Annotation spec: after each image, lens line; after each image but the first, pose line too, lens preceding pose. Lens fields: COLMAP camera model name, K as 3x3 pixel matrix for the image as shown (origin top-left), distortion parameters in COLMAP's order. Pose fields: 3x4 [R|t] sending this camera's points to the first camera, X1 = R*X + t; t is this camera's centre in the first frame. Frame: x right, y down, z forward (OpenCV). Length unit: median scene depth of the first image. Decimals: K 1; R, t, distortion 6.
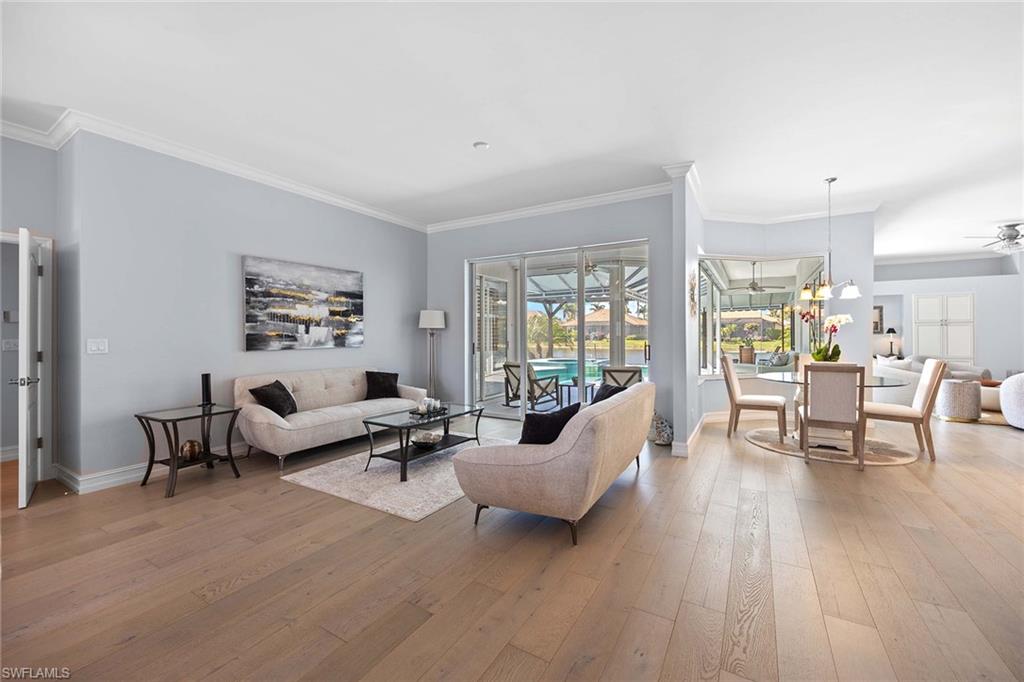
lens RADIAL K [[413.1, 0, 510.2], [0, 413.1, 333.0], [0, 0, 1]] dist [0.000732, 0.000164]
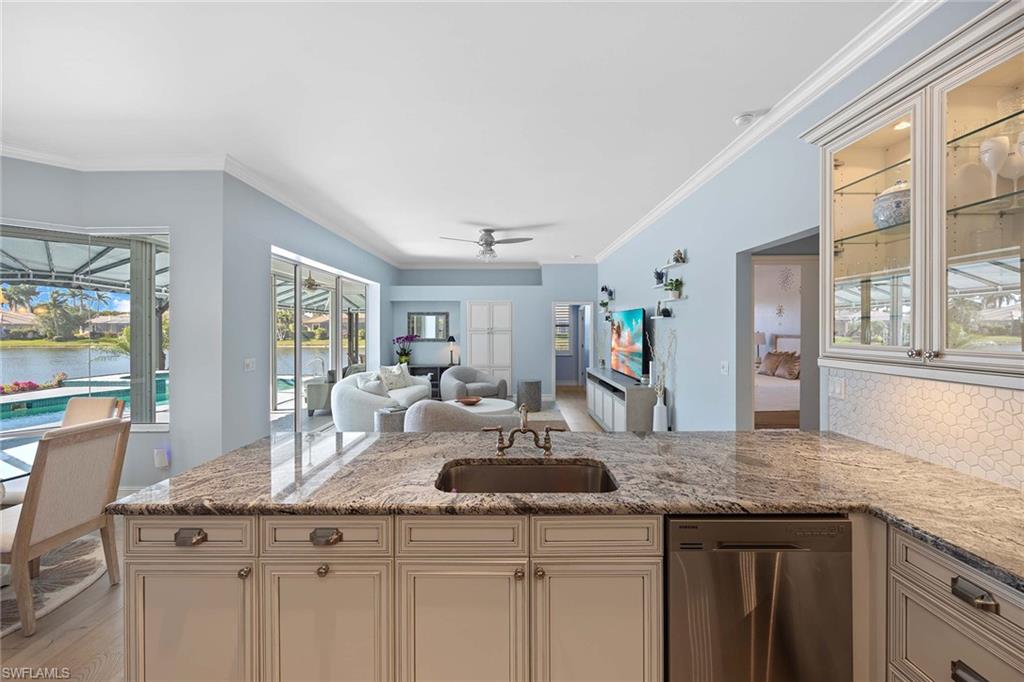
lens RADIAL K [[413.1, 0, 510.2], [0, 413.1, 333.0], [0, 0, 1]] dist [0.000732, 0.000164]
pose [[0.857283, 0.000830, 0.514845, 0.565106], [-0.004697, 0.999970, 0.006210, -0.025624], [-0.514824, -0.007742, 0.857261, 0.127113]]
